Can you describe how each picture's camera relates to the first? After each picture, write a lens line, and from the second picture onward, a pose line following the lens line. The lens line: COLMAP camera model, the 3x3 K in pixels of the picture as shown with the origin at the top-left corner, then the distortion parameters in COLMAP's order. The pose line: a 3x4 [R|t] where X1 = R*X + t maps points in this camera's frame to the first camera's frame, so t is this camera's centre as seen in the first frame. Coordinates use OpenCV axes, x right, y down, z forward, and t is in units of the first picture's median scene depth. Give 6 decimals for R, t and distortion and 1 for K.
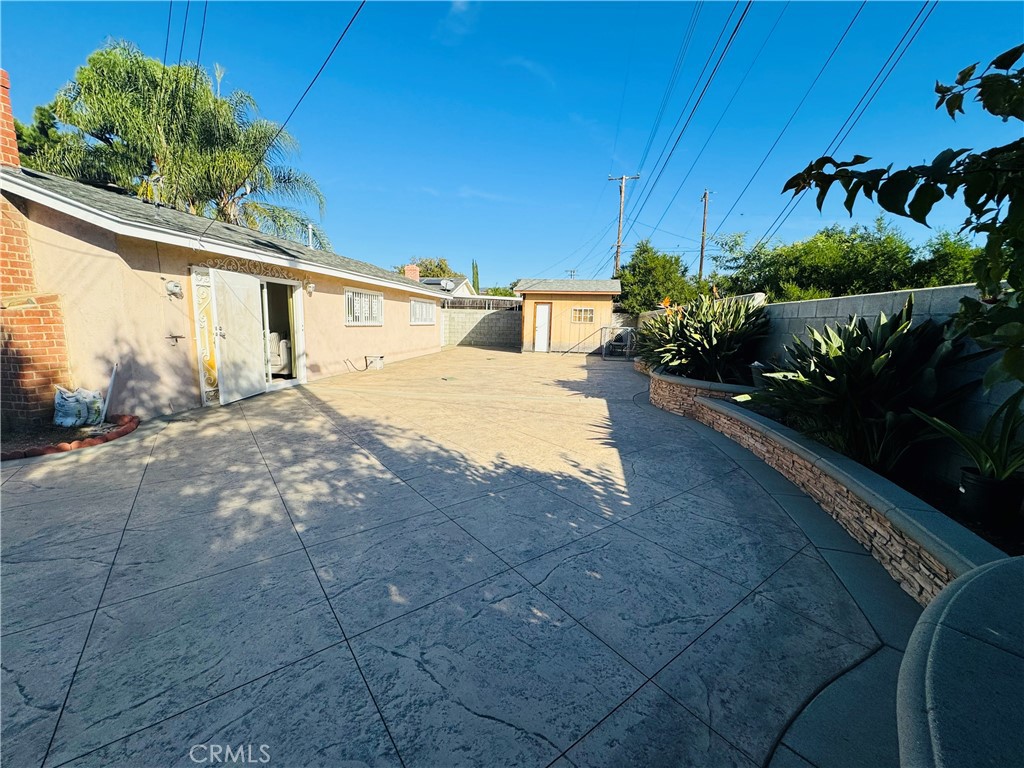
lens RADIAL K [[407.5, 0, 510.1], [0, 407.5, 389.1], [0, 0, 1]] dist [-0.007793, 0.000091]
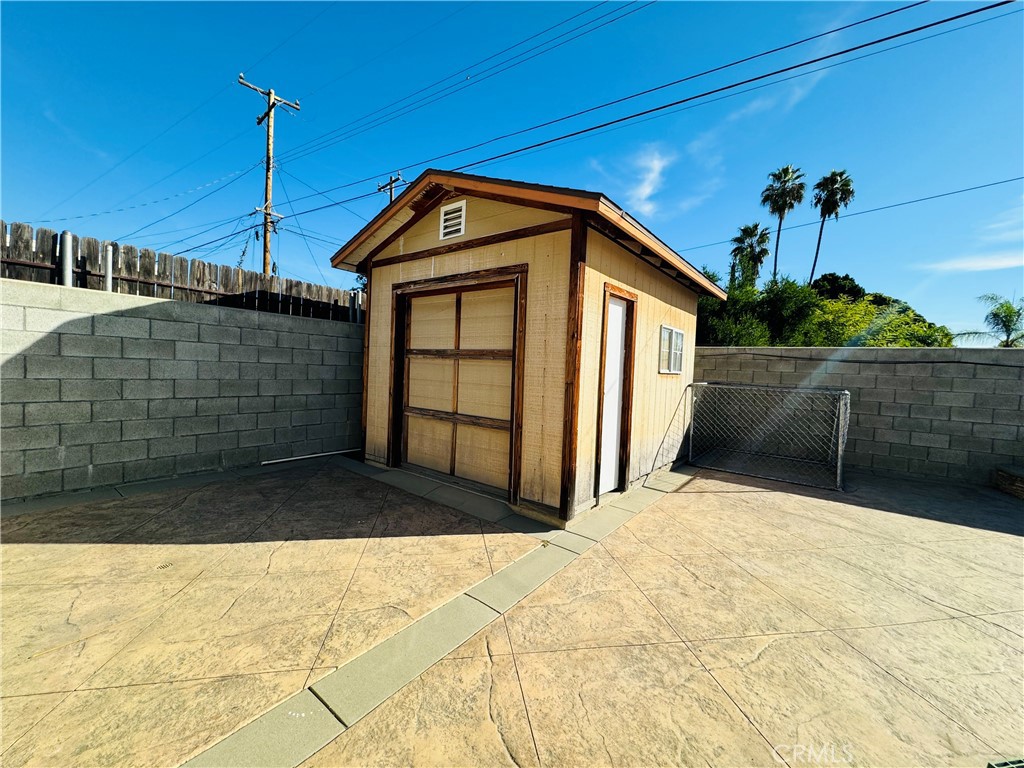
lens RADIAL K [[407.6, 0, 512.6], [0, 407.6, 383.7], [0, 0, 1]] dist [-0.000451, -0.000207]
pose [[0.450469, -0.043712, 0.891721, -0.524376], [0.114913, 0.993331, -0.009358, -0.531580], [-0.885366, 0.106686, 0.452488, 3.092708]]
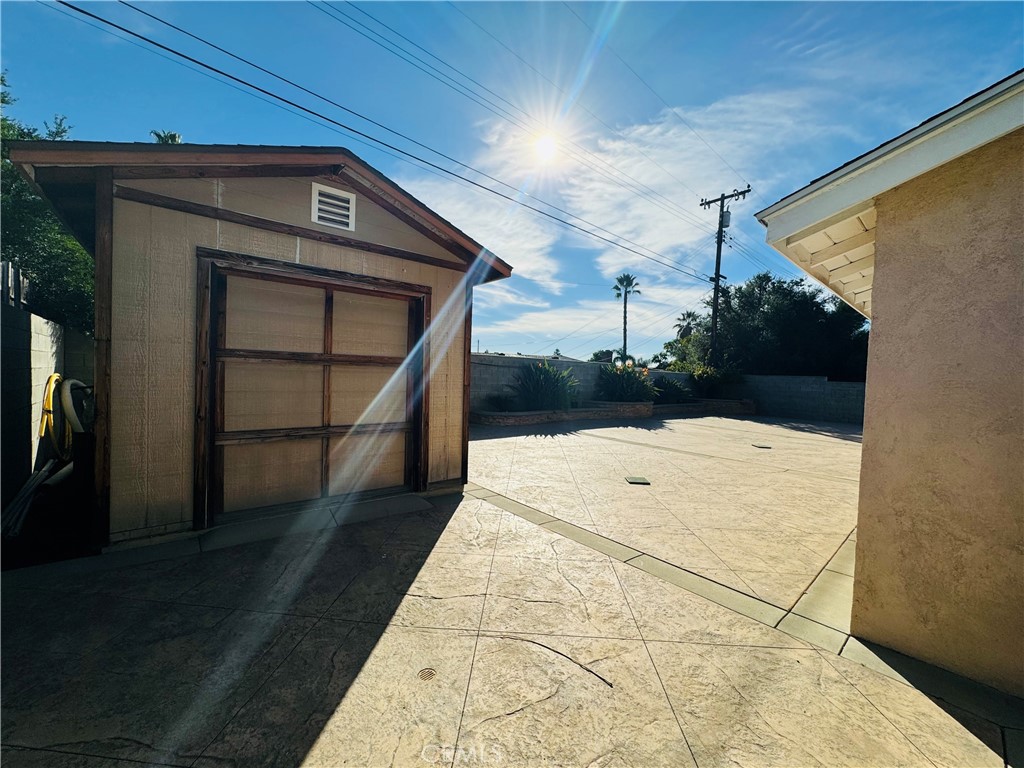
lens RADIAL K [[407.6, 0, 512.6], [0, 407.6, 383.7], [0, 0, 1]] dist [-0.000451, -0.000207]
pose [[-0.769735, -0.069612, 0.634556, -0.553015], [0.049474, 0.984541, 0.168020, -0.678651], [-0.636443, 0.160725, -0.754392, 3.926259]]
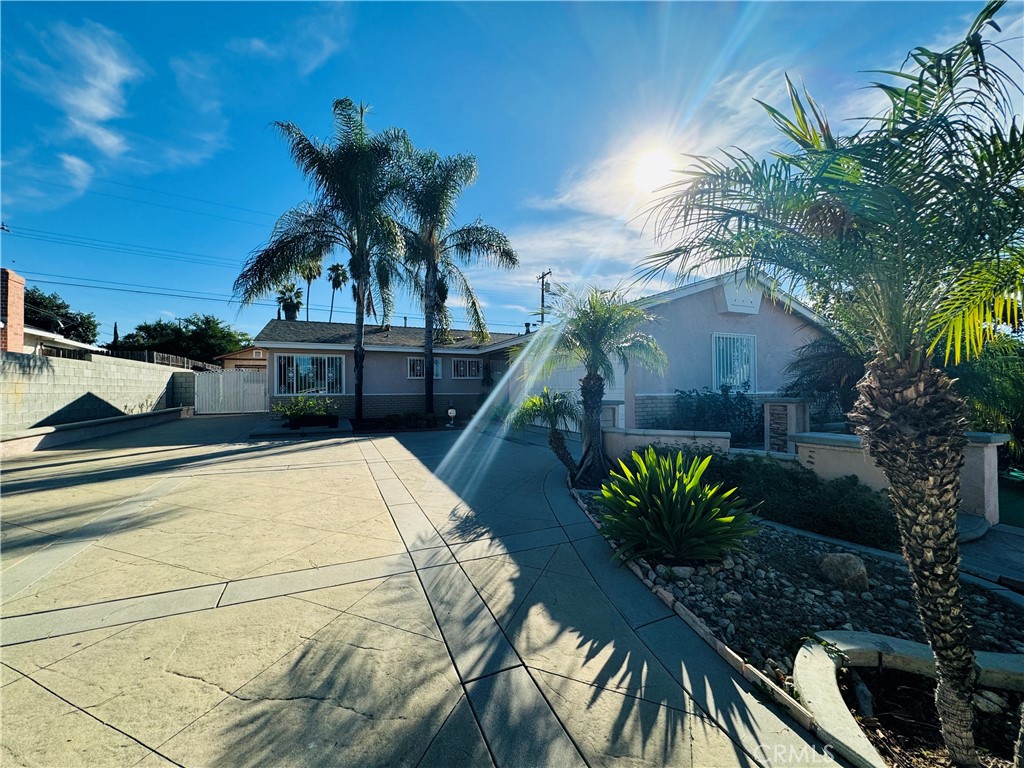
lens RADIAL K [[409.4, 0, 512.7], [0, 409.4, 382.1], [0, 0, 1]] dist [-0.001807, -0.000094]
pose [[-0.539038, -0.004096, 0.842272, -4.599724], [0.131209, 0.987372, 0.088773, -0.627405], [-0.831999, 0.158365, -0.531693, 3.625968]]
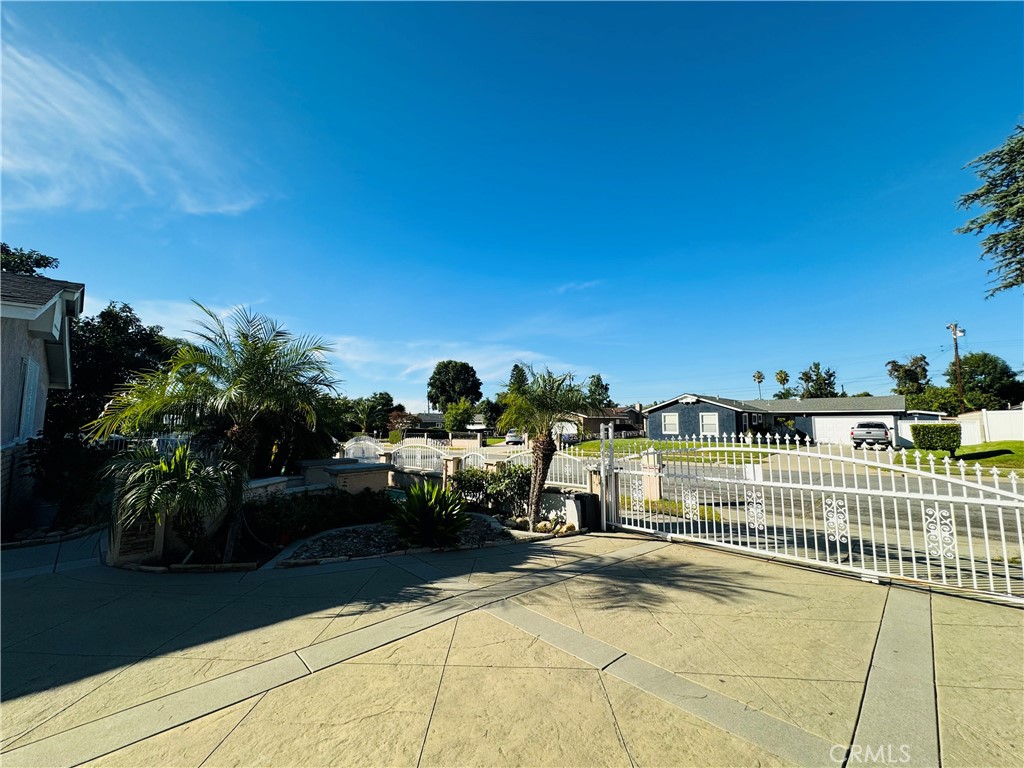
lens RADIAL K [[405.6, 0, 513.7], [0, 405.6, 386.0], [0, 0, 1]] dist [-0.001029, 0.000205]
pose [[-0.586650, -0.100265, -0.803610, -3.525013], [-0.151881, 0.988321, -0.012435, -0.687253], [0.795471, 0.114758, -0.595027, 3.847799]]
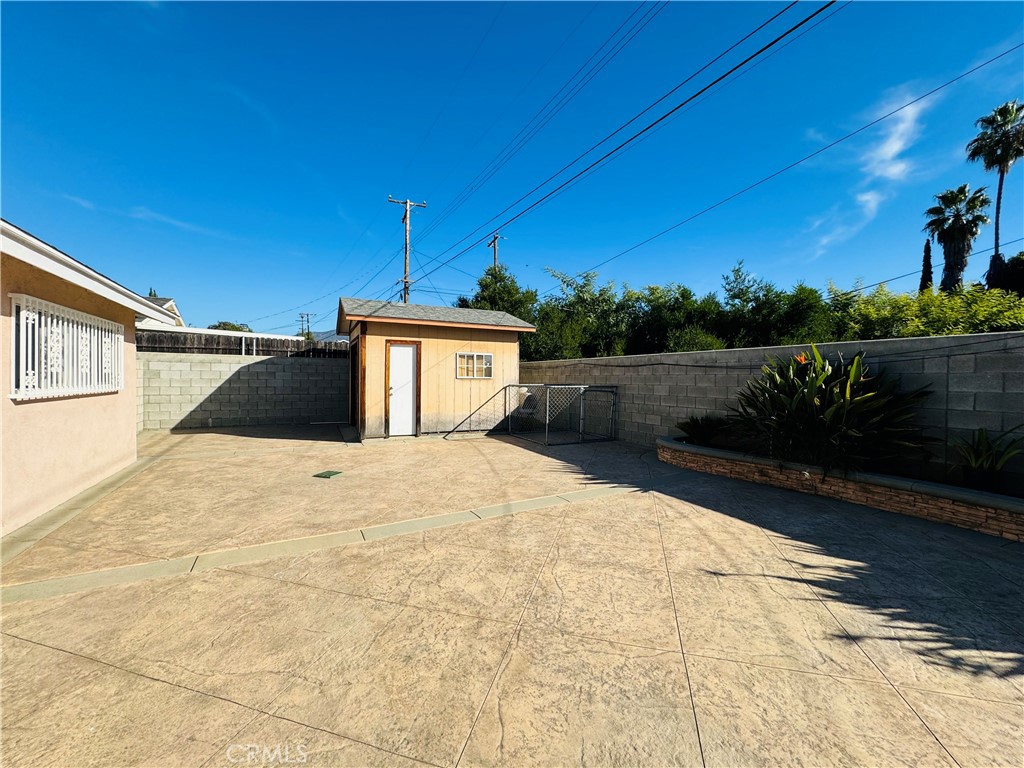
lens RADIAL K [[409.1, 0, 511.3], [0, 409.1, 383.1], [0, 0, 1]] dist [-0.002040, -0.000009]
pose [[0.795396, -0.025149, 0.605568, -0.411514], [0.109079, 0.988764, -0.102209, -0.296798], [-0.596194, 0.147352, 0.789202, 1.666371]]
